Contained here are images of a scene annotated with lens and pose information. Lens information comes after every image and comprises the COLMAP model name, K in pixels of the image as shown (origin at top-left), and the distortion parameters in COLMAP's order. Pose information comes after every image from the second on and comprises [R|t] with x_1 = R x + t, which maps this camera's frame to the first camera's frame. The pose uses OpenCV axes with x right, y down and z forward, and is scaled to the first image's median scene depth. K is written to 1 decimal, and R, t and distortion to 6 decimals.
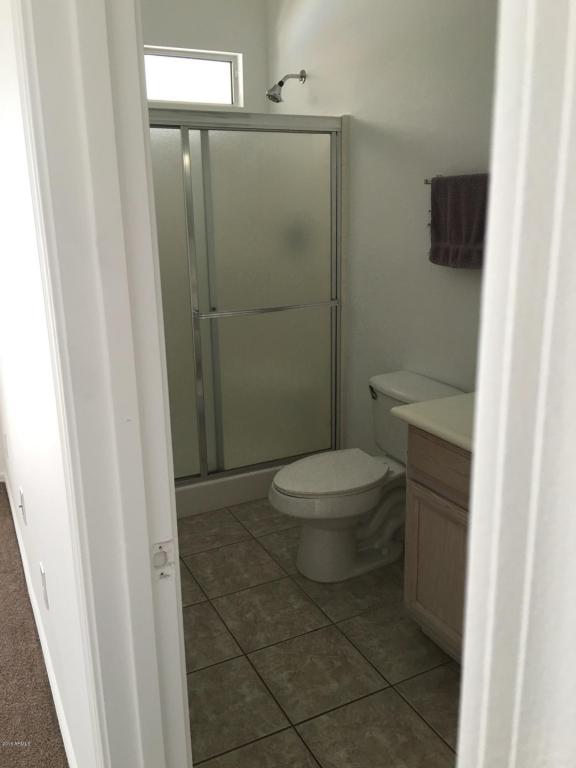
lens RADIAL K [[648.0, 0, 284.1], [0, 648.0, 377.6], [0, 0, 1]] dist [0.106844, -0.159973]
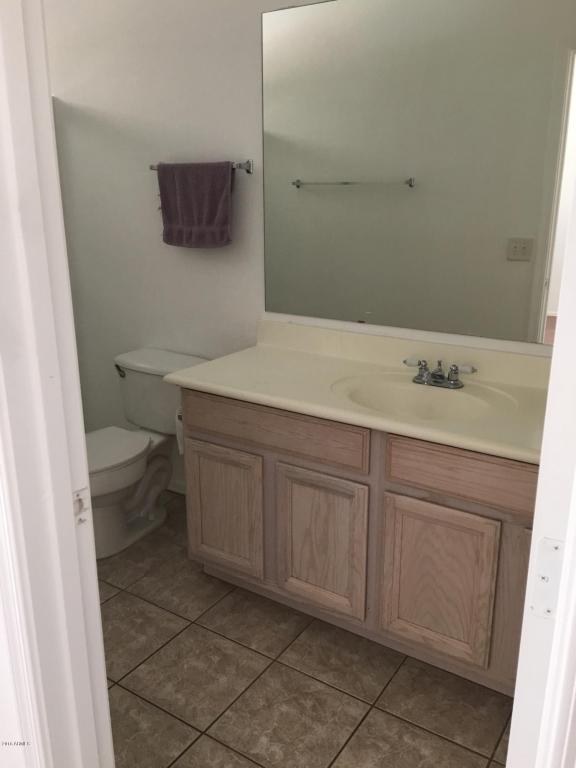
lens RADIAL K [[648.0, 0, 292.2], [0, 648.0, 384.1], [0, 0, 1]] dist [0.106844, -0.159973]
pose [[0.866045, -0.122515, 0.484723, -0.154885], [0.111590, 0.992421, 0.051460, 0.024542], [-0.487354, 0.009523, 0.873153, -0.049379]]
